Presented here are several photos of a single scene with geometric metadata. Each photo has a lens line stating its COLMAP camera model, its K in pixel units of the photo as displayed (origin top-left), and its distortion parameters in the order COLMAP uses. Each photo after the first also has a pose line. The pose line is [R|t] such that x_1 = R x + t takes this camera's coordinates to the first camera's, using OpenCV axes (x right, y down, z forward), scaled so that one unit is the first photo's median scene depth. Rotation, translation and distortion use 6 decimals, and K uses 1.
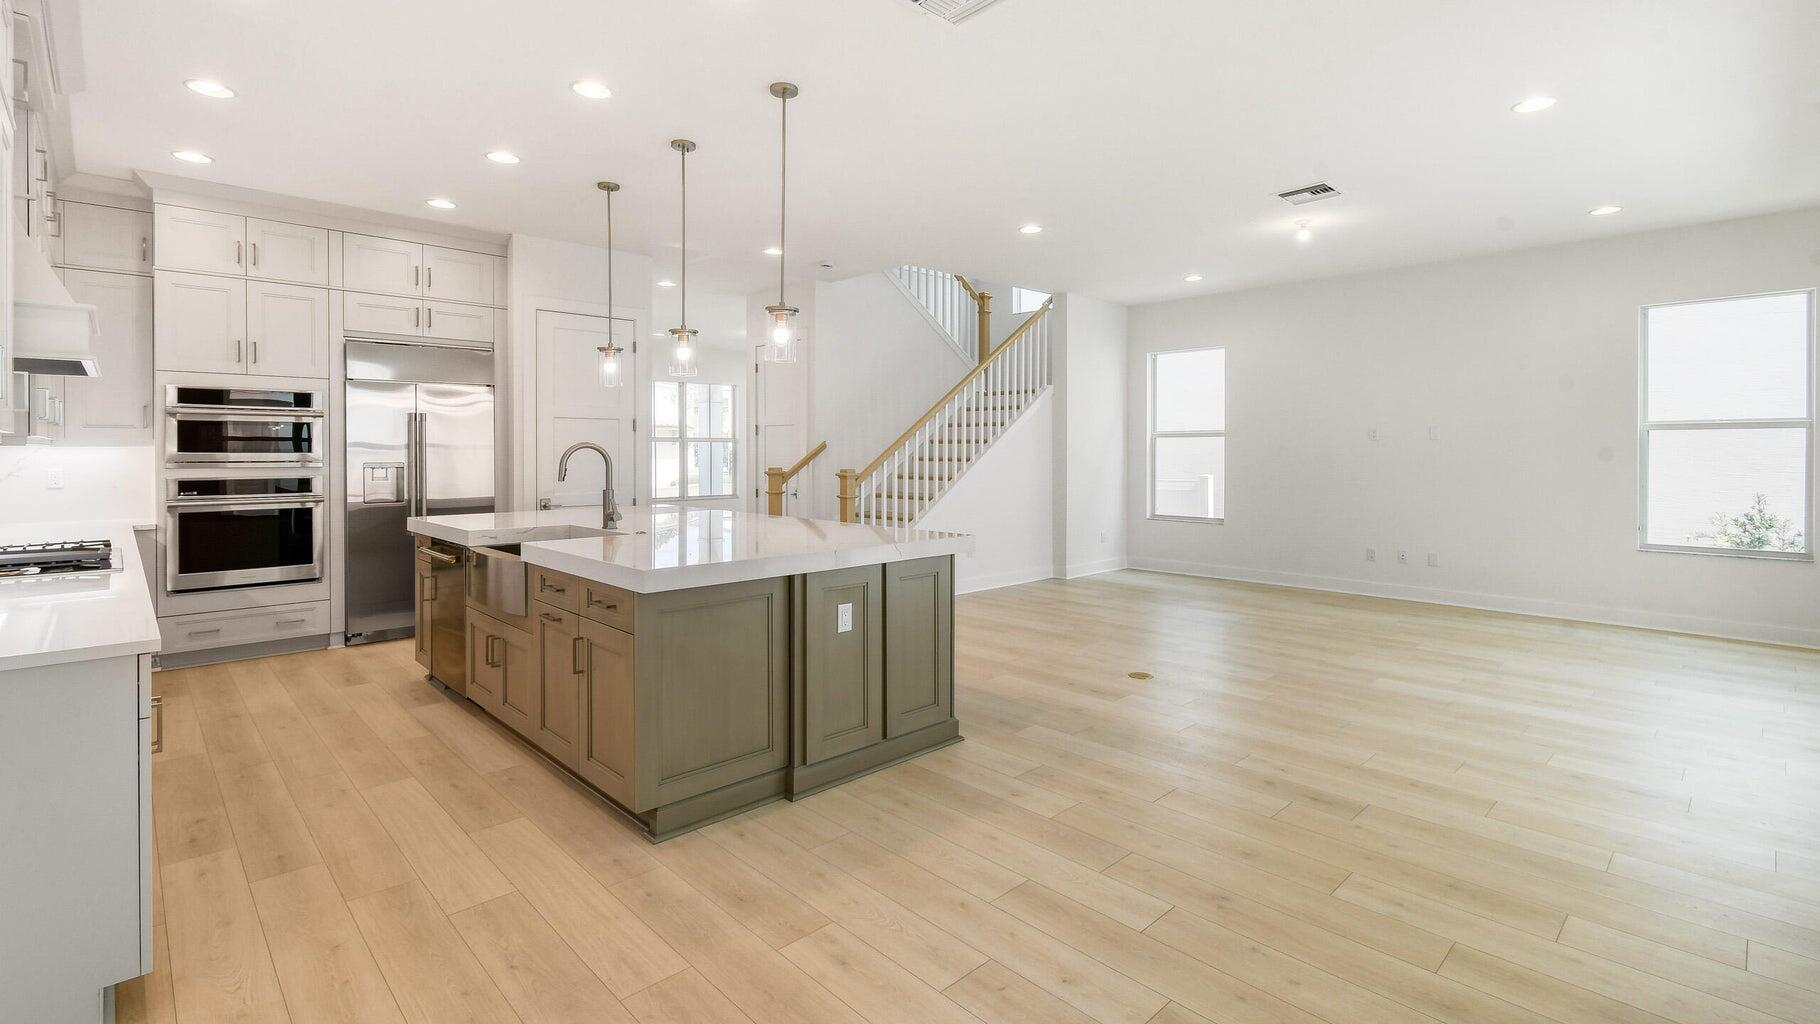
lens RADIAL K [[816.4, 0, 963.5], [0, 816.4, 458.1], [0, 0, 1]] dist [0.007485, -0.003559]
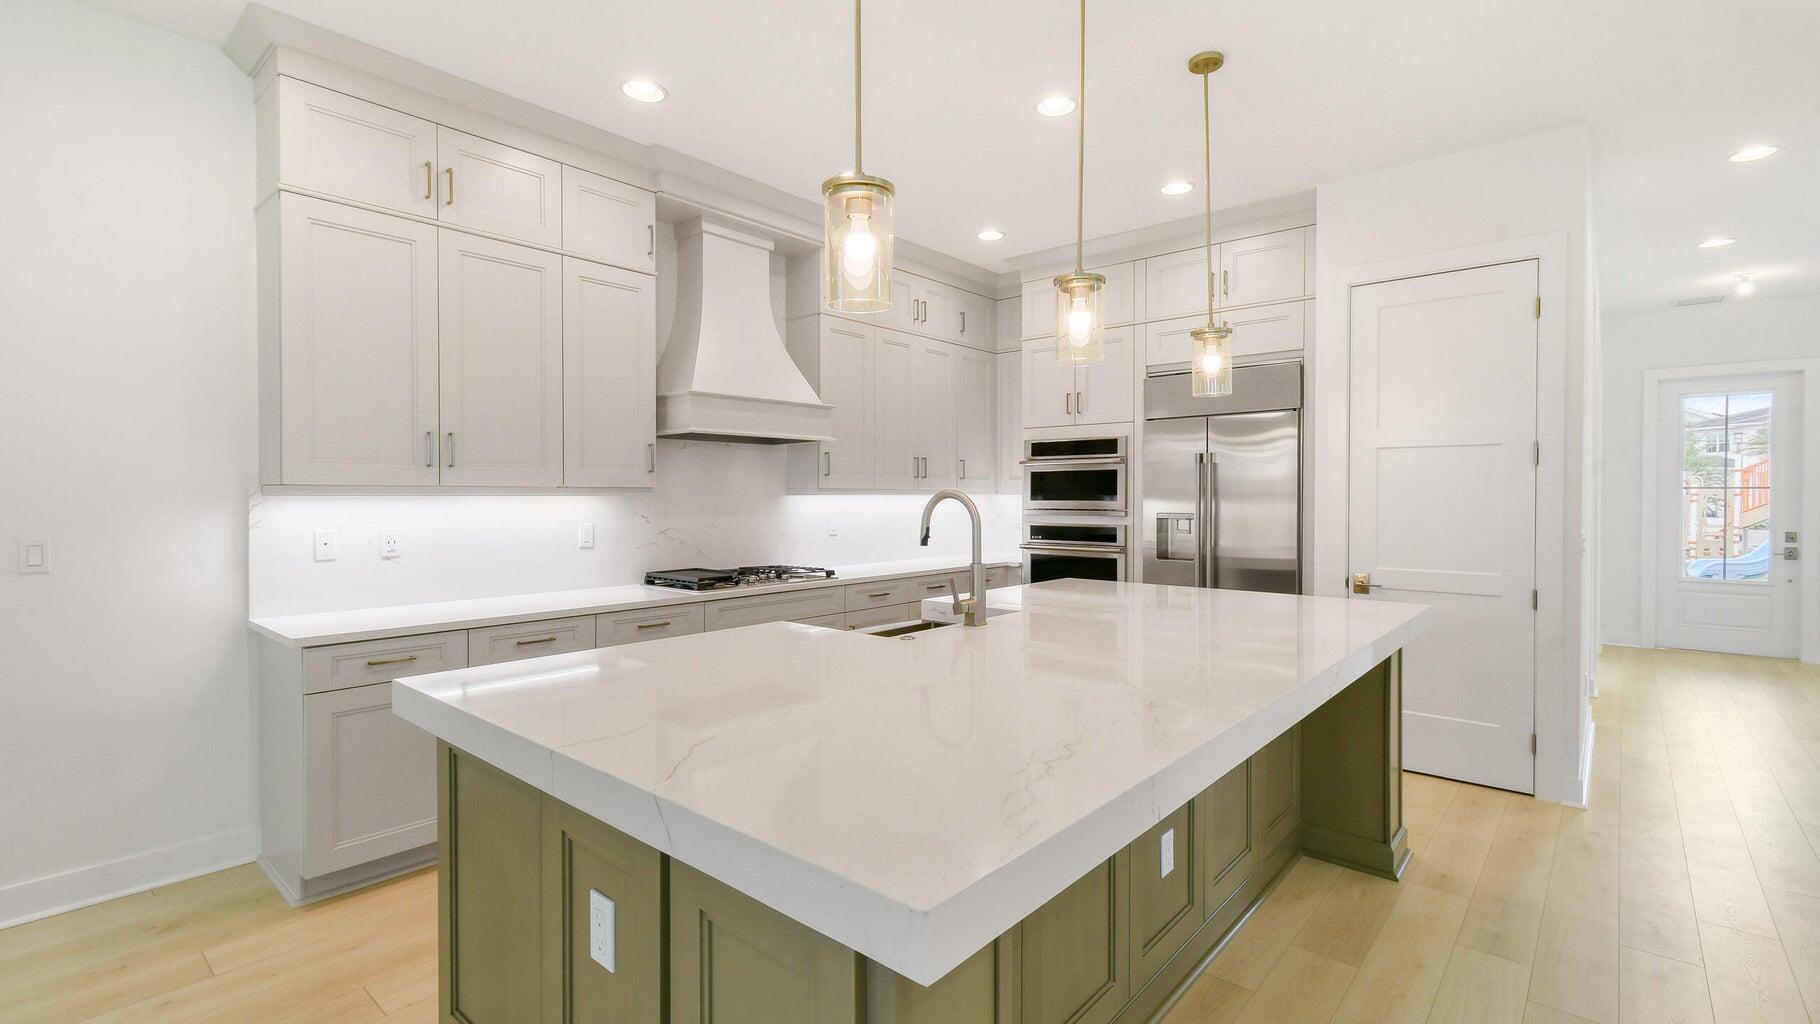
lens RADIAL K [[816.4, 0, 905.0], [0, 816.4, 500.0], [0, 0, 1]] dist [0.007485, -0.003559]
pose [[0.038217, 0.005972, -0.999252, 0.146850], [-0.011103, 0.999923, 0.005551, -0.010359], [0.999208, 0.010883, 0.038280, 0.716628]]
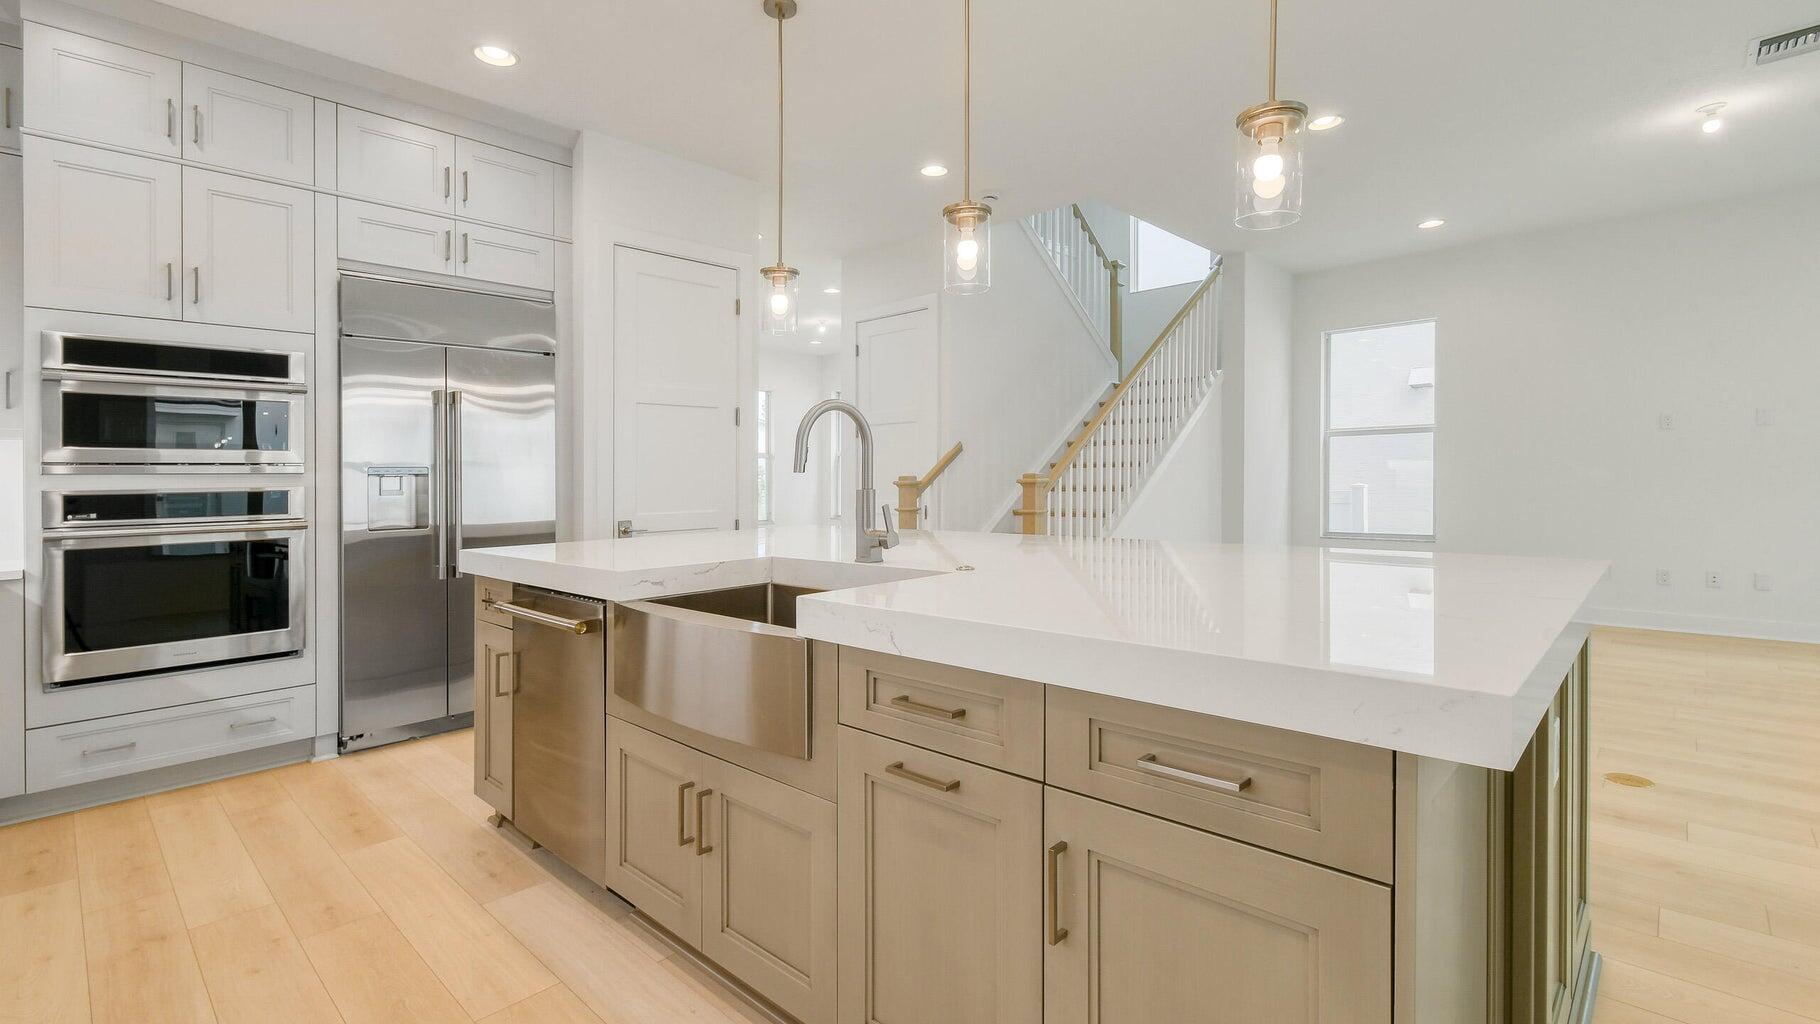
lens RADIAL K [[816.4, 0, 935.4], [0, 816.4, 467.8], [0, 0, 1]] dist [0.007485, -0.003559]
pose [[0.999545, -0.014948, 0.026194, -0.319070], [0.015460, 0.999691, -0.019474, 0.026827], [-0.025895, 0.019870, 0.999467, 0.363241]]
